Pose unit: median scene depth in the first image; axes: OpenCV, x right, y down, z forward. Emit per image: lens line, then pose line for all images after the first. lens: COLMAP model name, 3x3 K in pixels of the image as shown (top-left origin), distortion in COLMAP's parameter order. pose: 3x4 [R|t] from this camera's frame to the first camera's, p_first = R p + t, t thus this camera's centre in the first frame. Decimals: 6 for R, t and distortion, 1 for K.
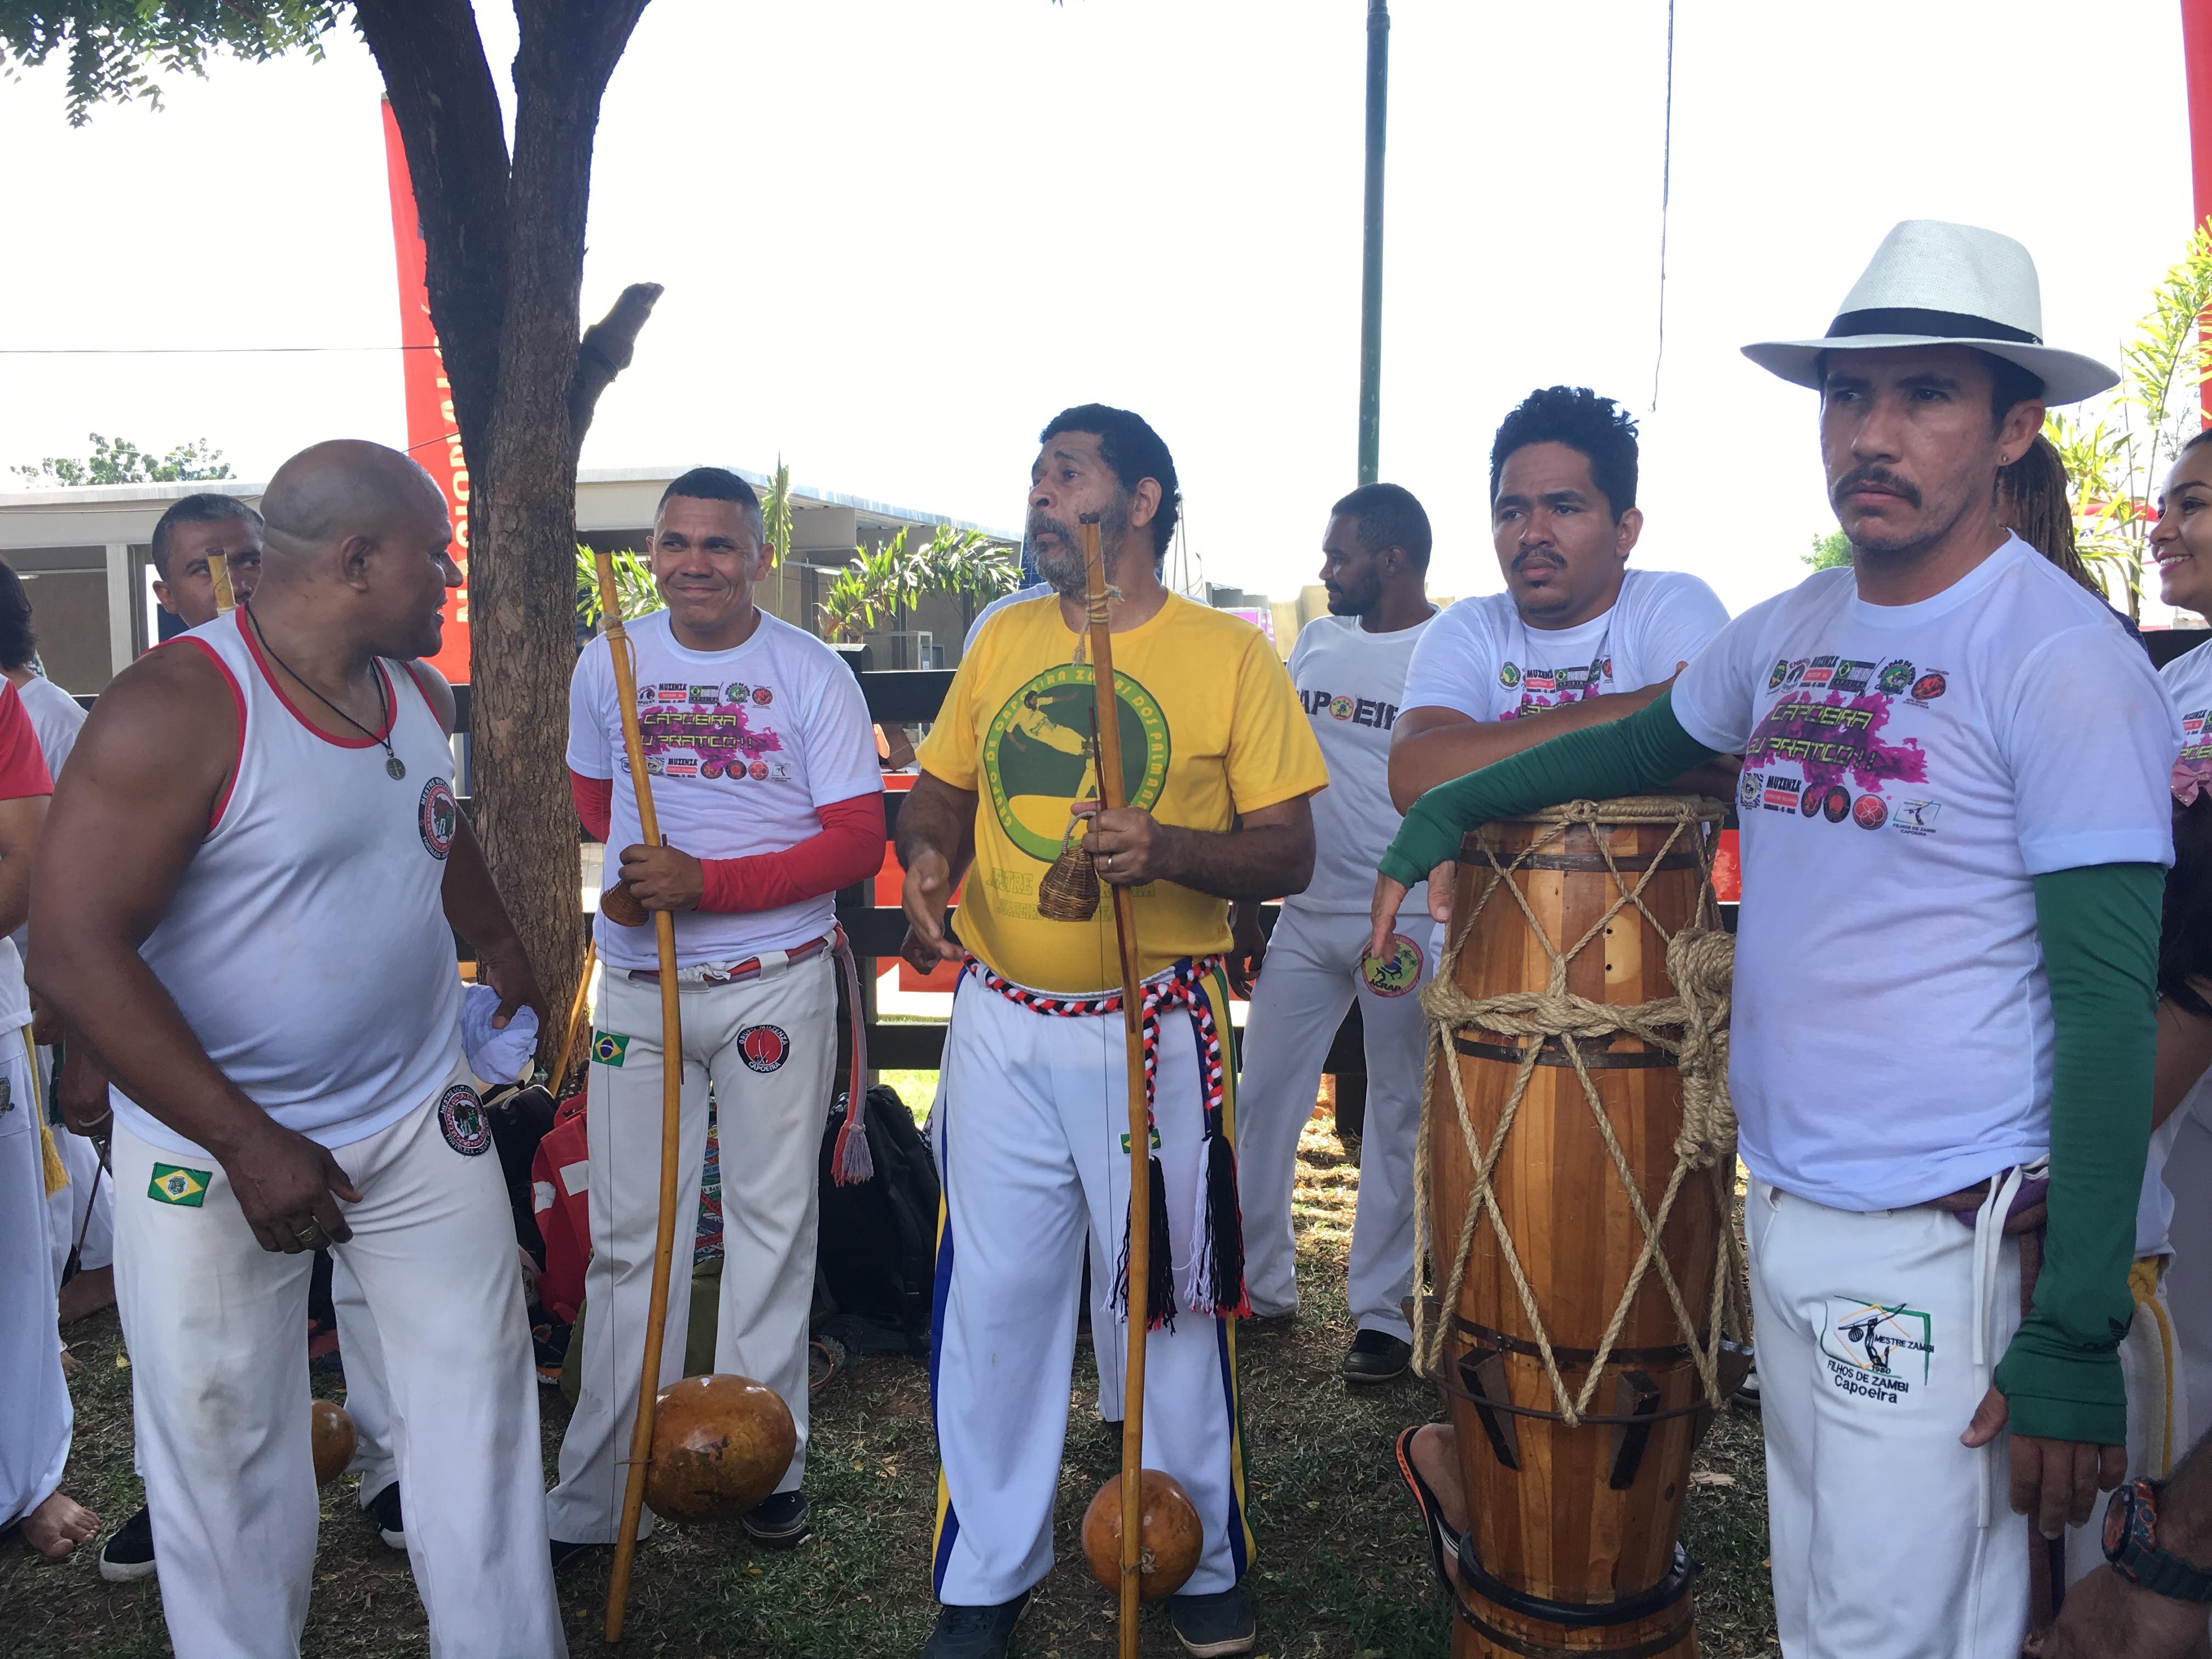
lens RADIAL K [[1880.0, 0, 1106.0], [0, 1880.0, 829.5], [0, 0, 1]] dist [0.070194, -0.115114]
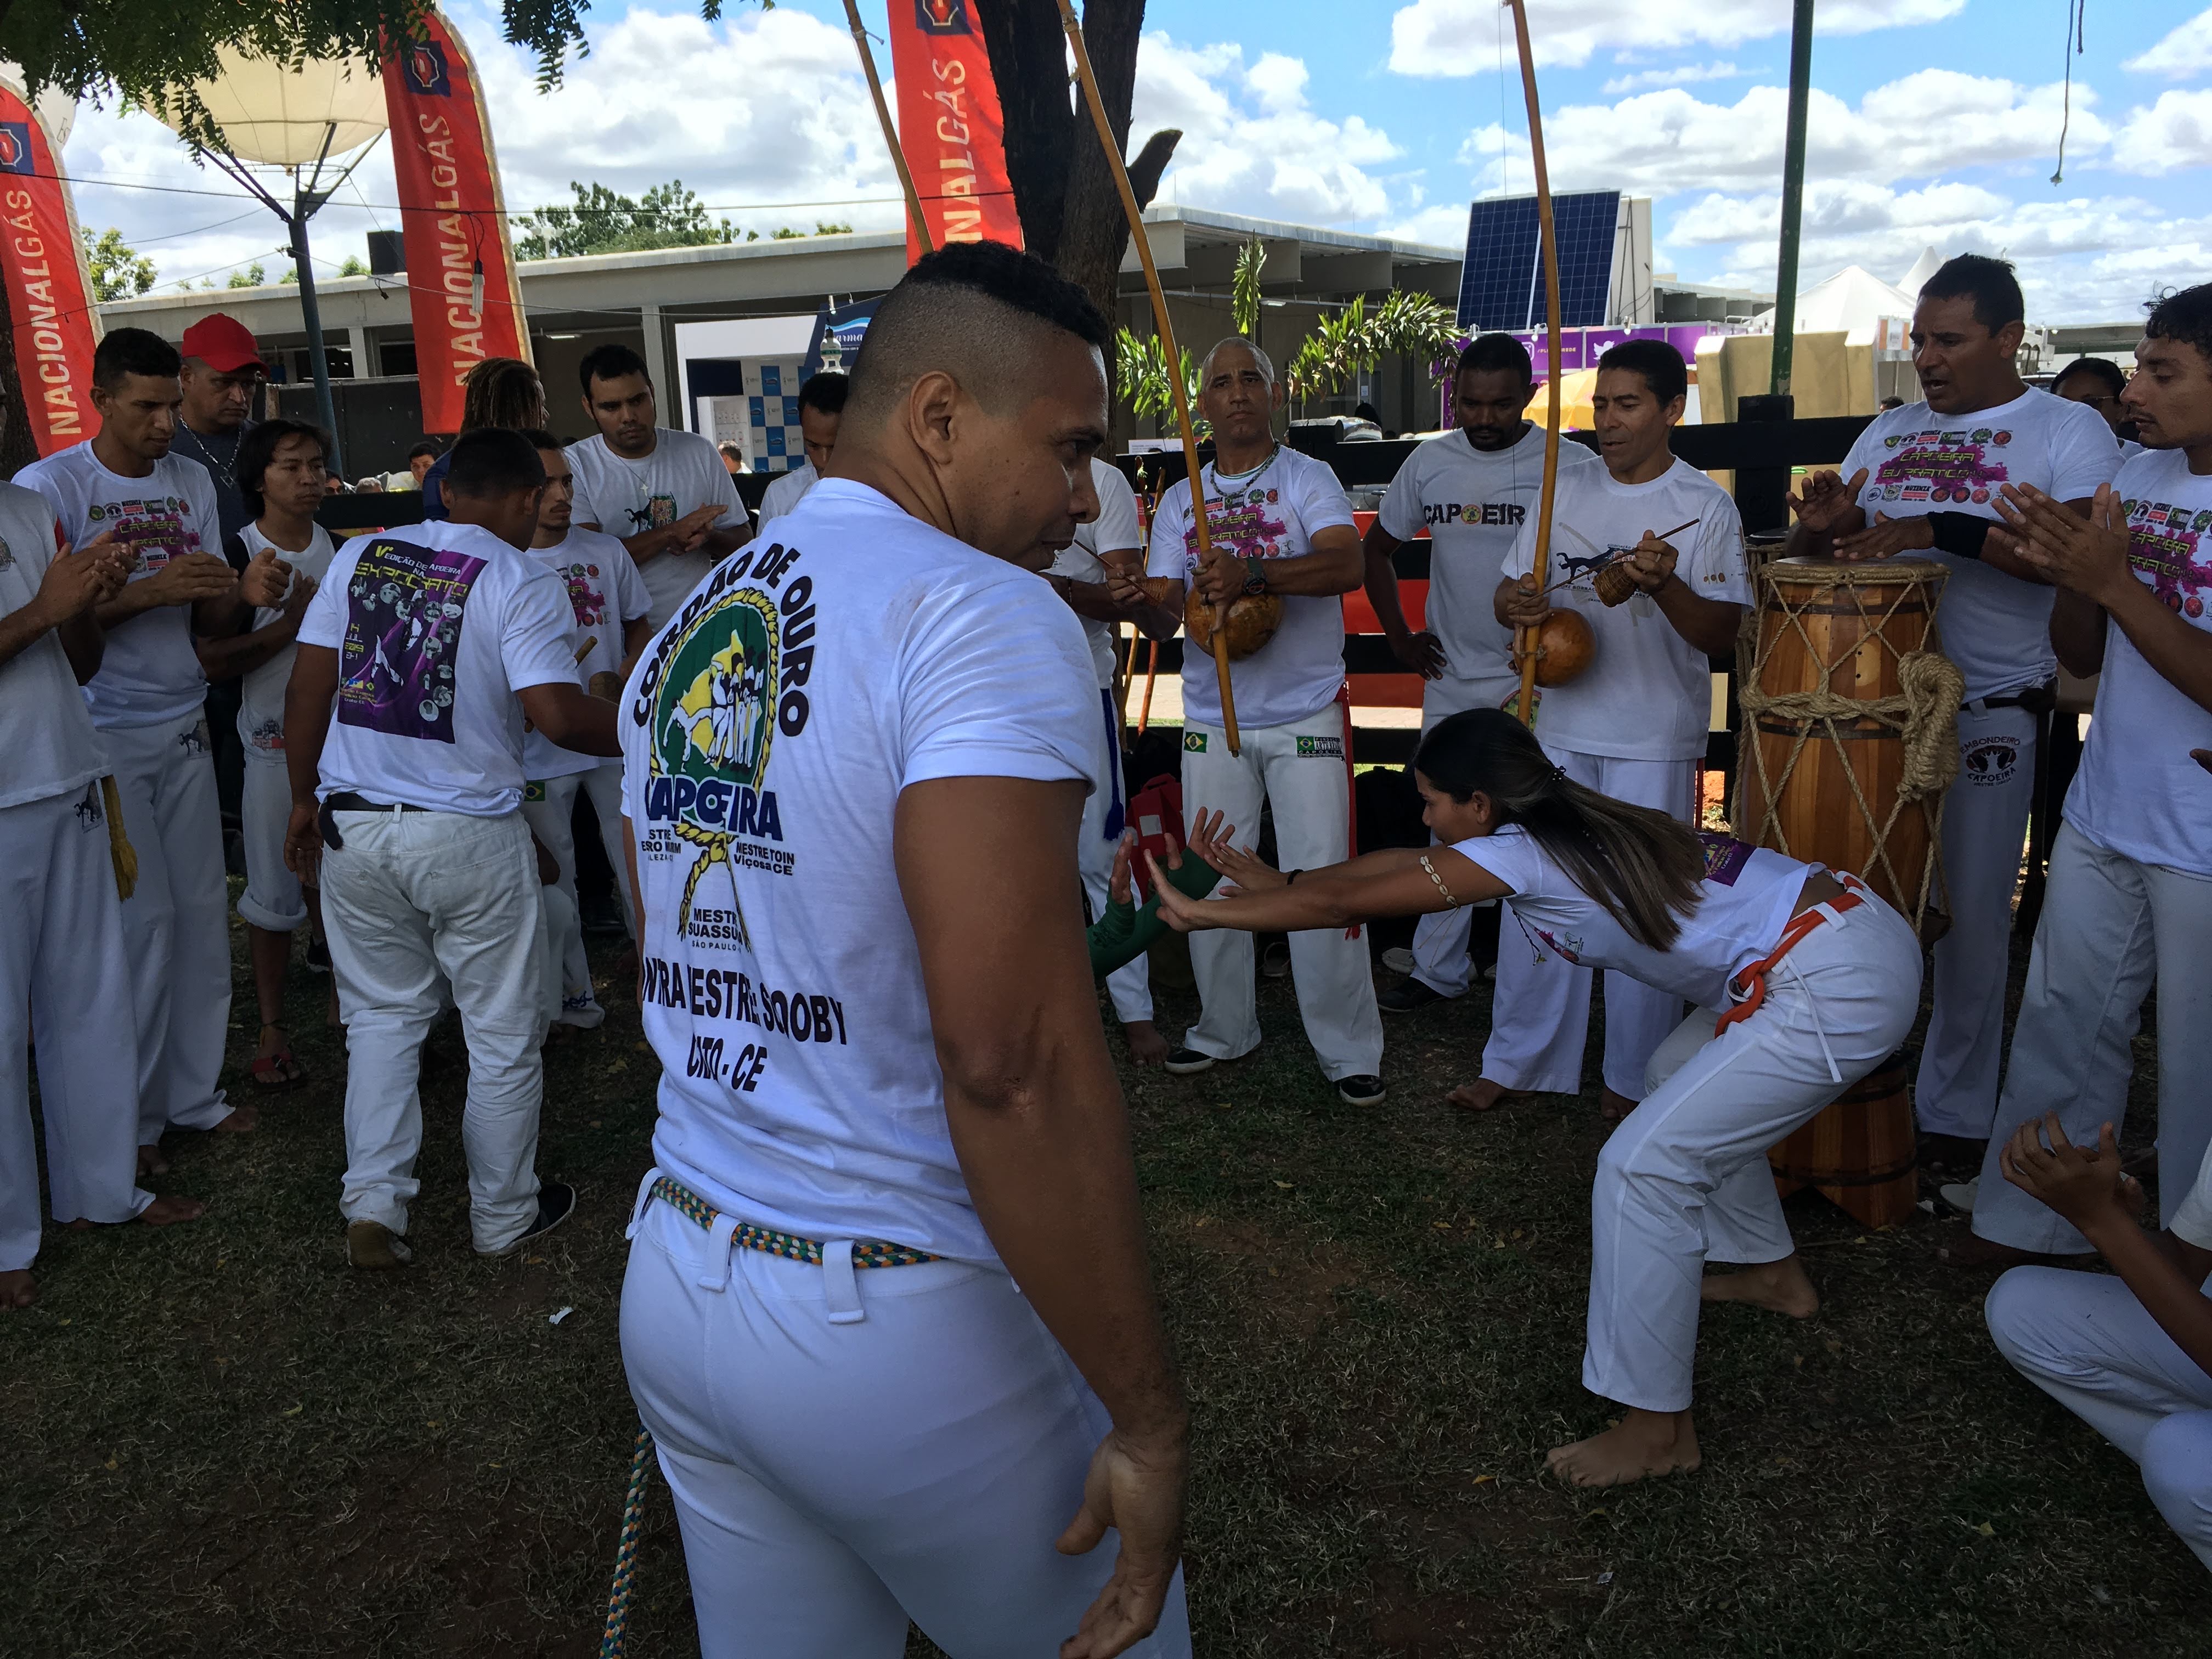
lens RADIAL K [[1969.0, 0, 1106.0], [0, 1969.0, 829.5], [0, 0, 1]] dist [-0.001412, 0.327159]
pose [[0.976309, 0.016351, -0.215764, 0.010117], [0.014910, 0.989688, 0.142462, -0.045247], [0.215869, -0.142304, 0.965997, -0.749547]]
